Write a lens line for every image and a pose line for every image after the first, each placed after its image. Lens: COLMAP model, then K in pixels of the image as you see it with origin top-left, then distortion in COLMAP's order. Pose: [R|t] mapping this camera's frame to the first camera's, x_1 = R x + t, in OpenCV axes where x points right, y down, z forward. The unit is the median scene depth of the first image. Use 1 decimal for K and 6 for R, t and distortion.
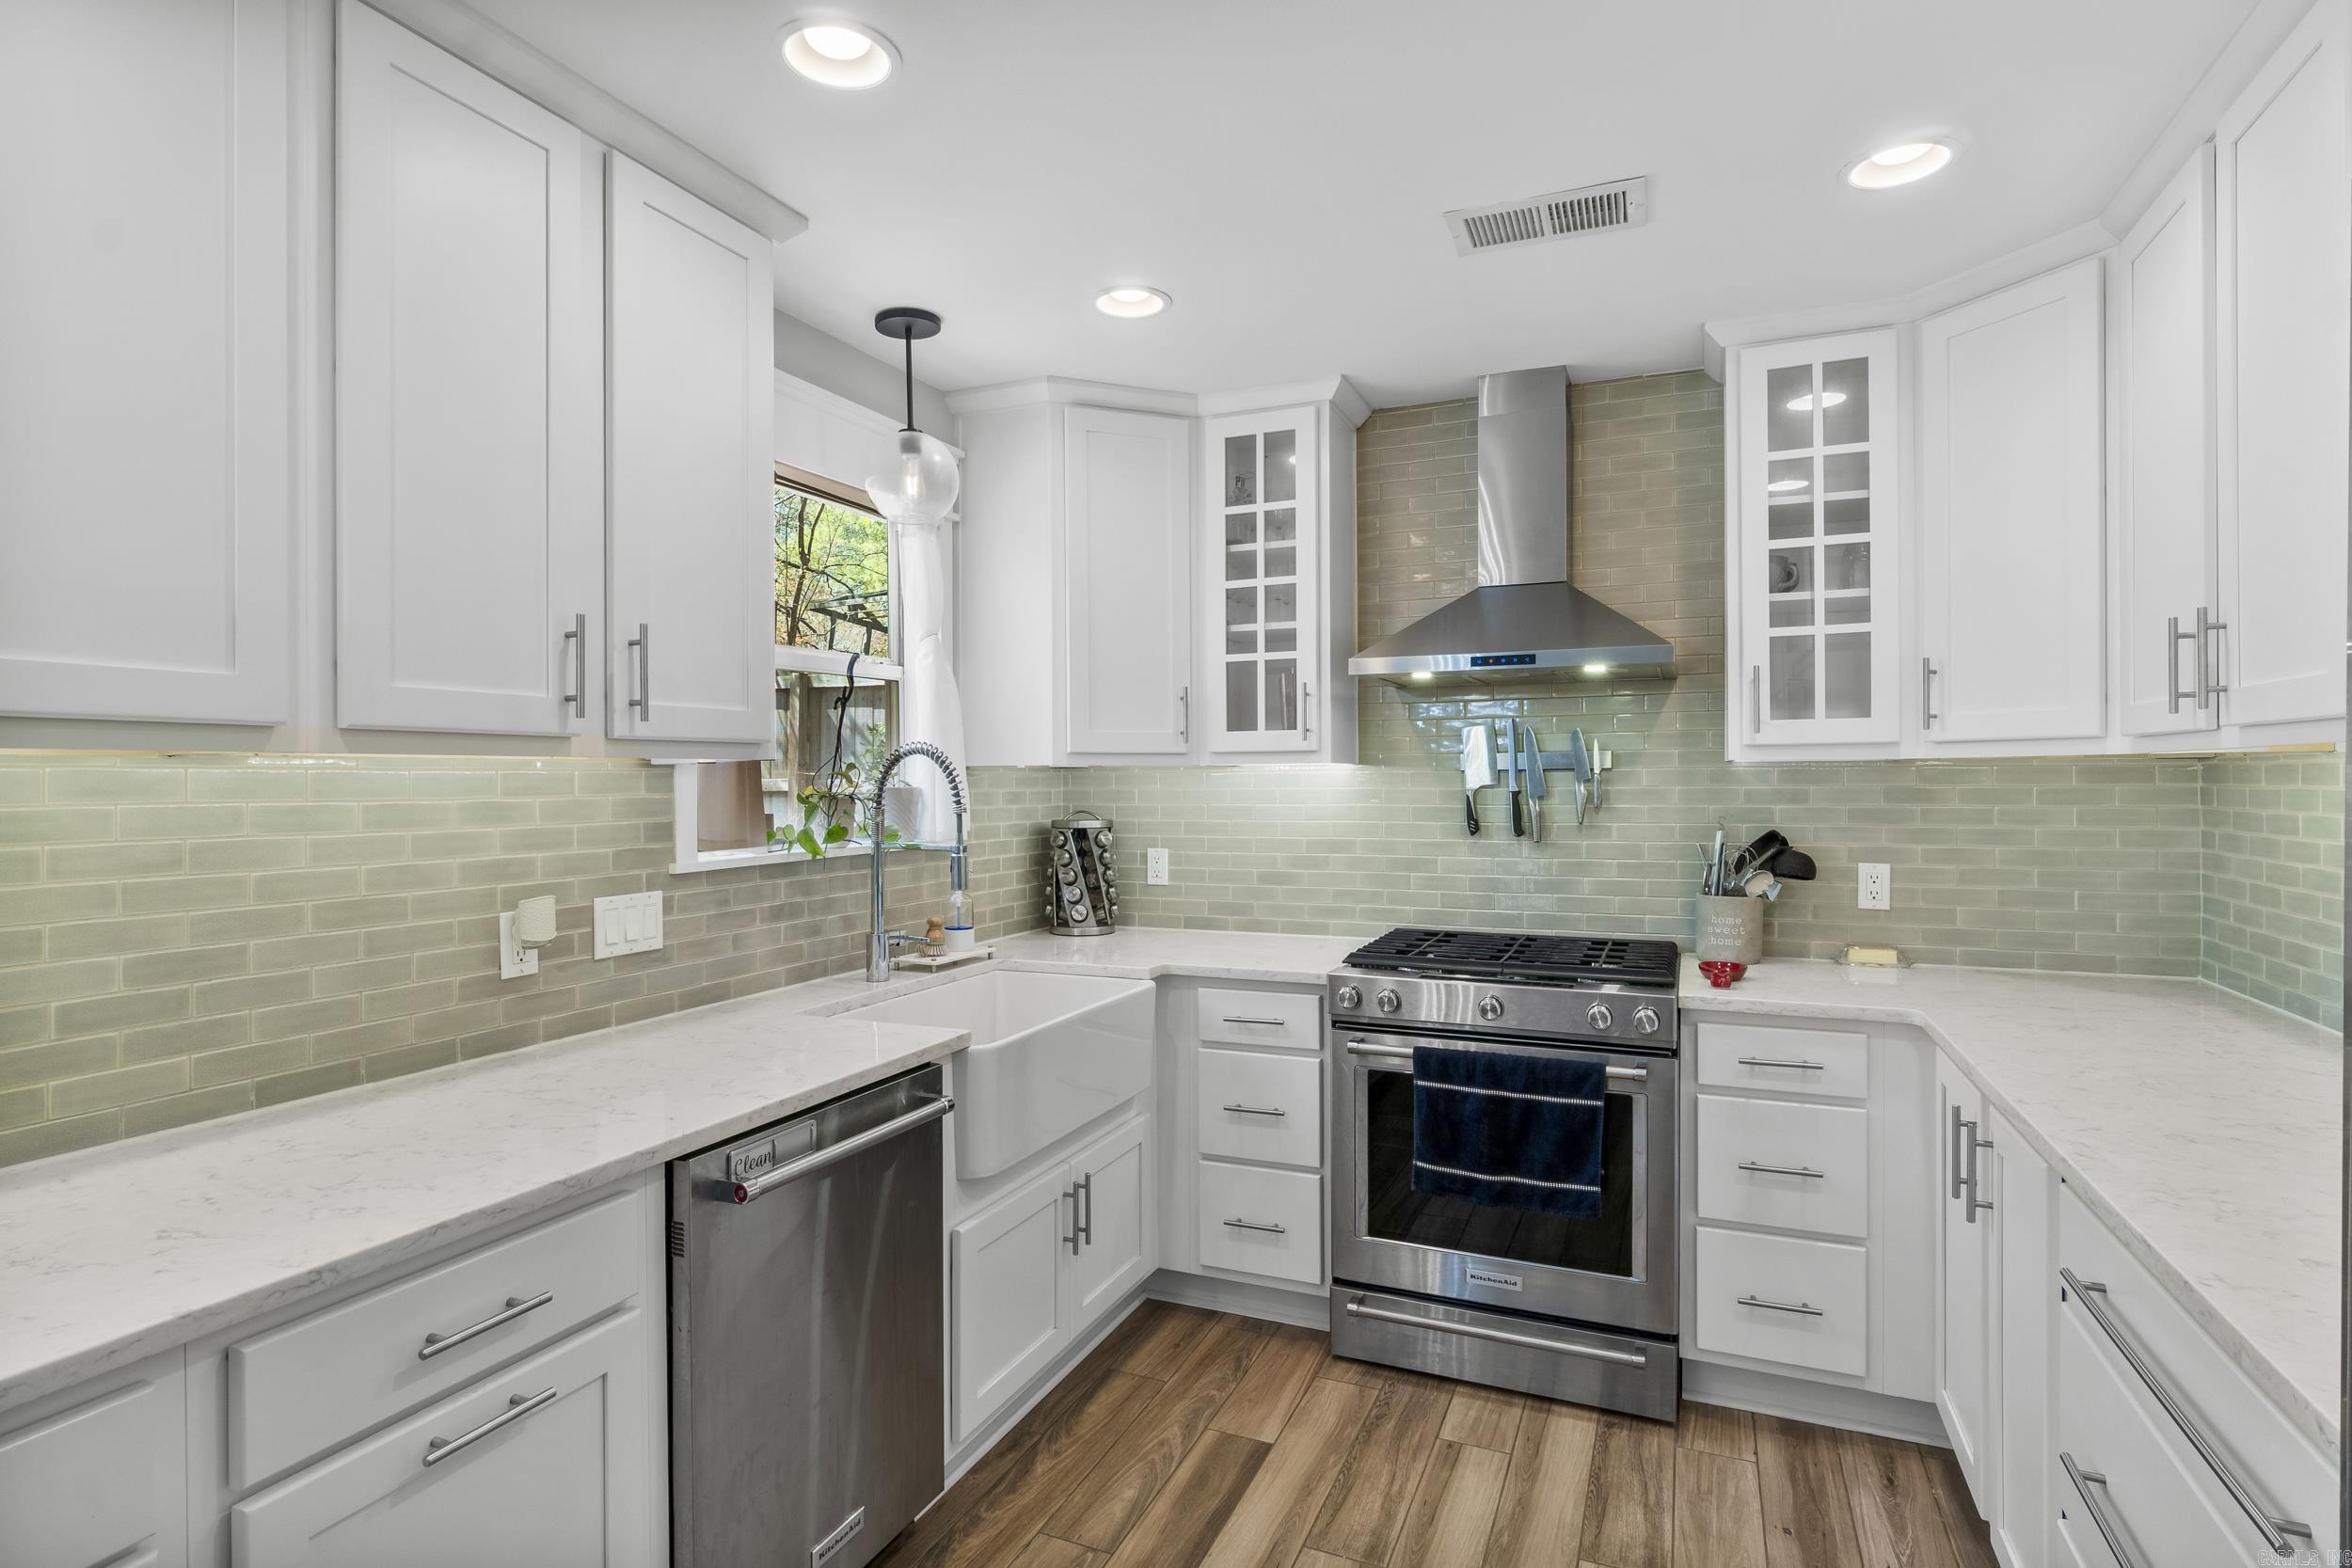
lens RADIAL K [[1205.2, 0, 1141.4], [0, 1205.2, 781.3], [0, 0, 1]] dist [-0.010865, 0.003608]
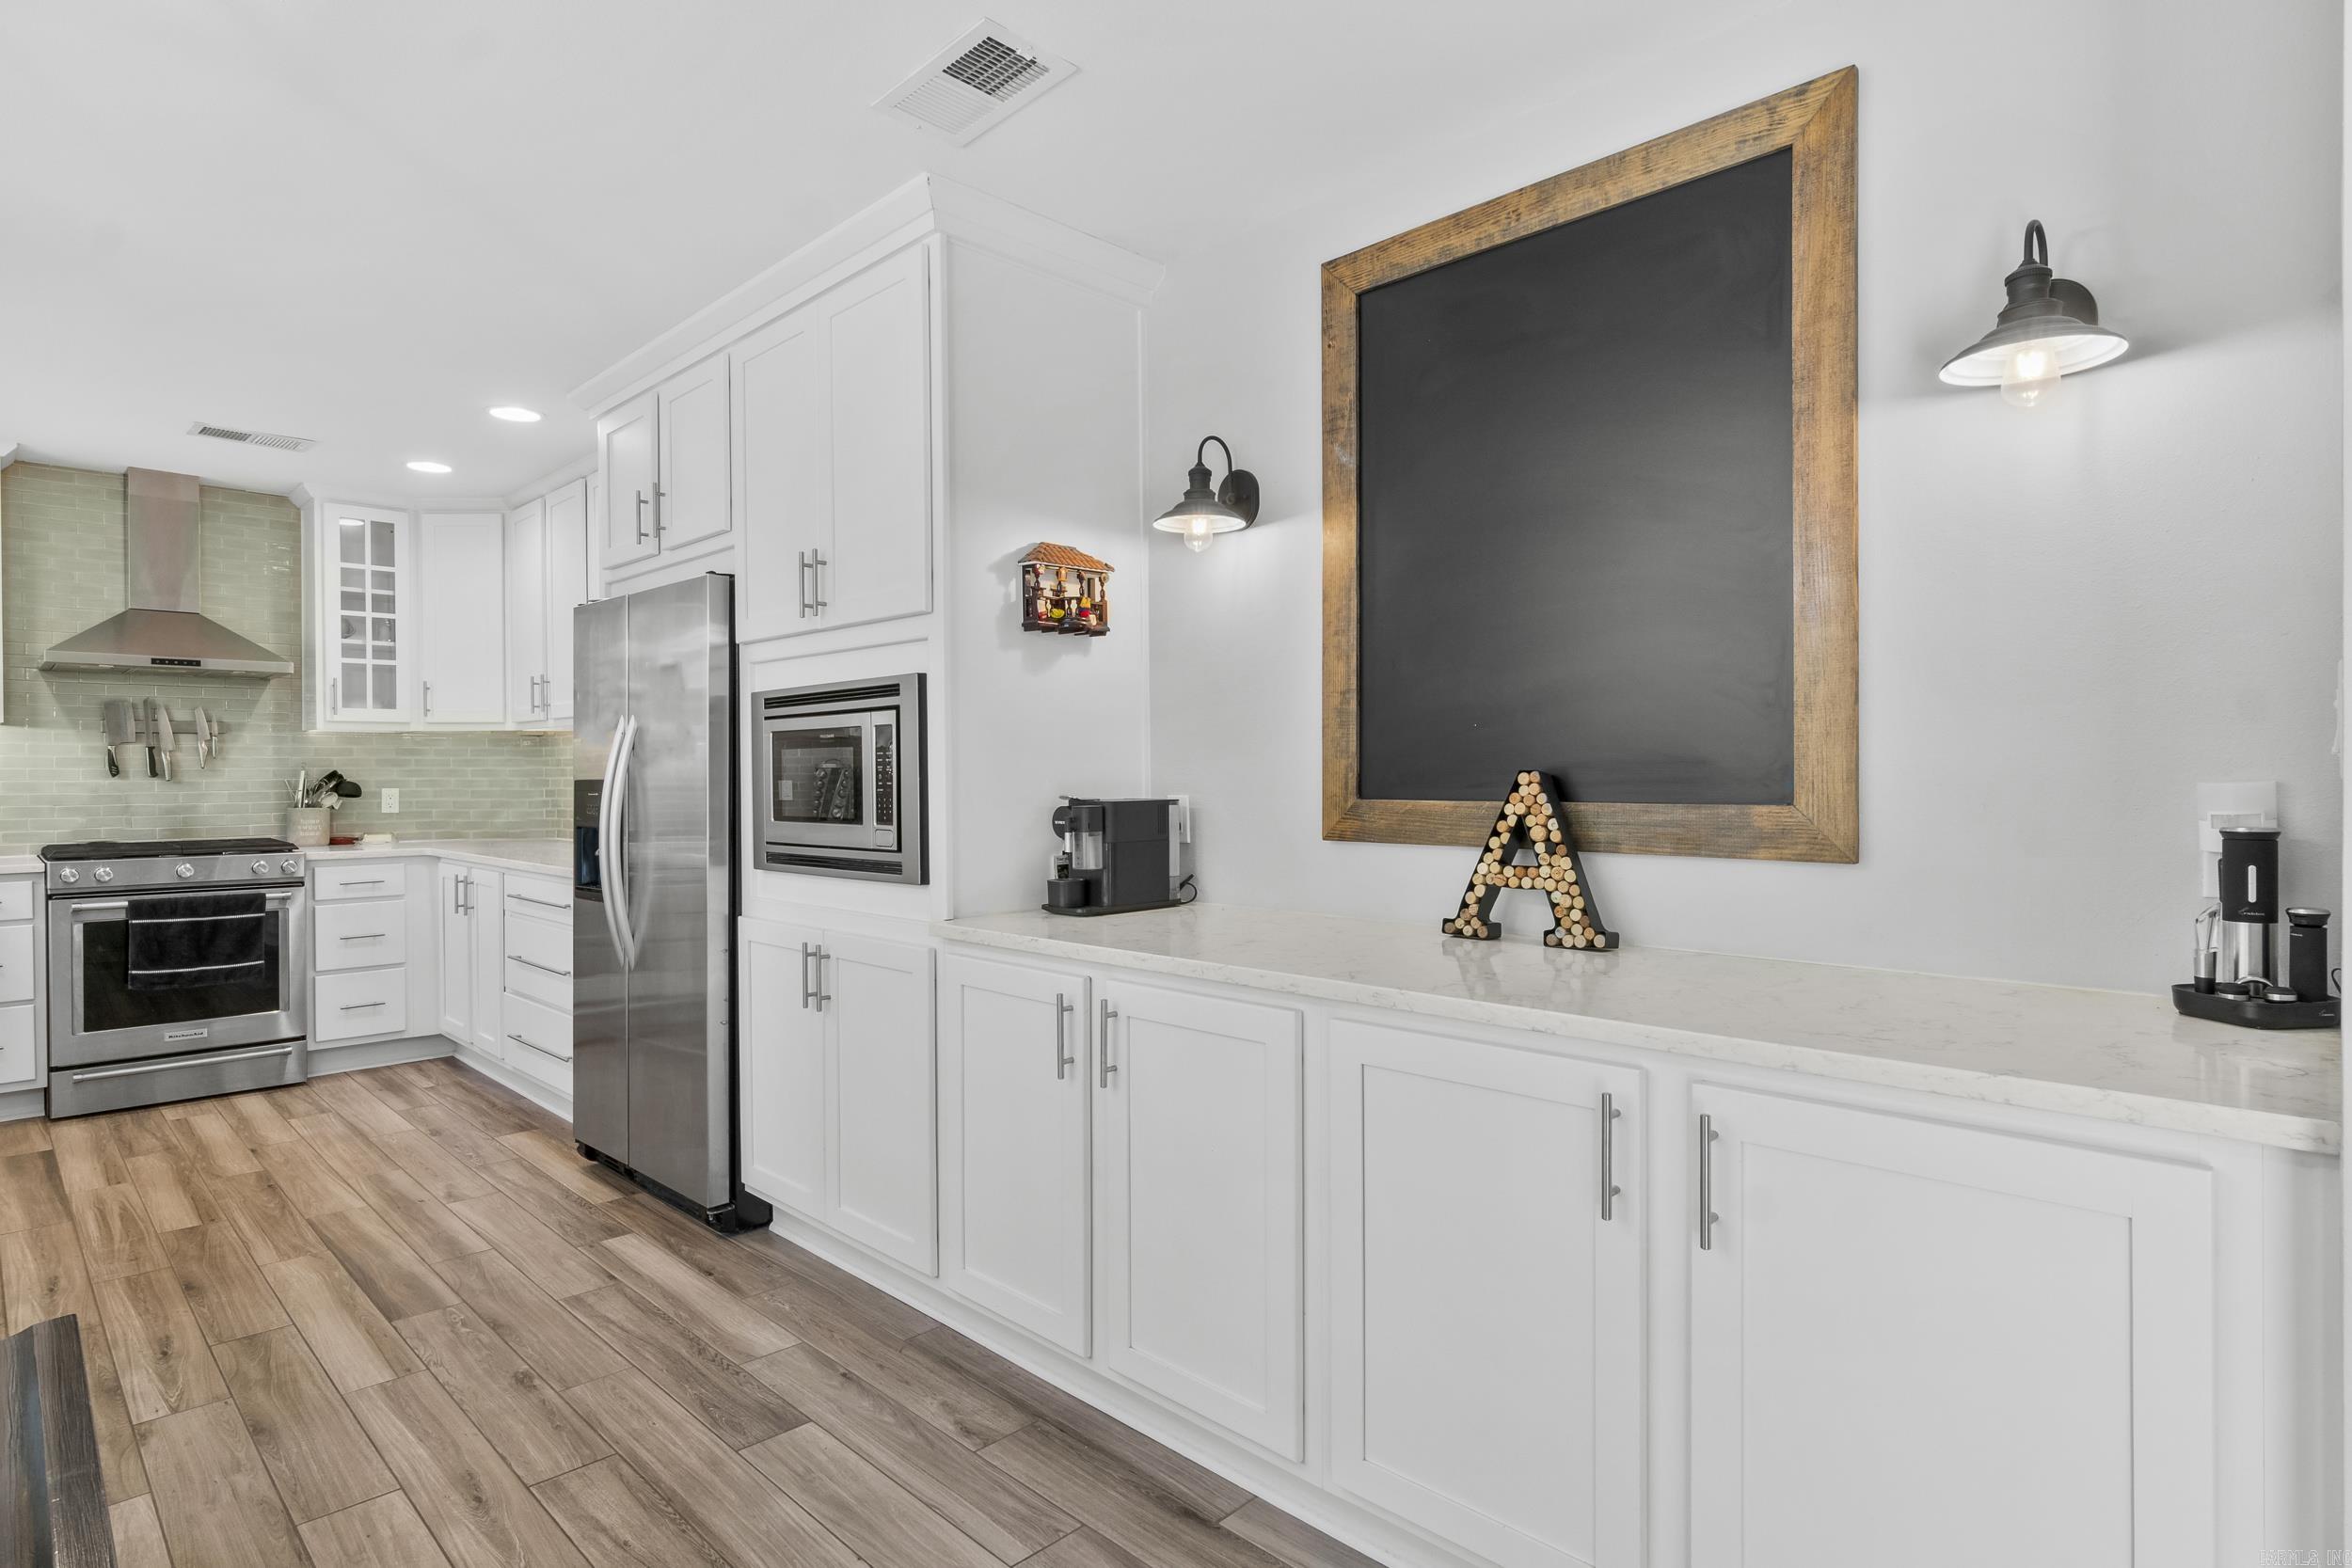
lens RADIAL K [[1205.2, 0, 1155.4], [0, 1205.2, 787.2], [0, 0, 1]] dist [-0.010865, 0.003608]
pose [[0.353529, -0.007274, 0.935395, -0.770931], [0.003153, 0.999973, 0.006584, 0.063376], [-0.935418, 0.000622, 0.353542, -0.830423]]
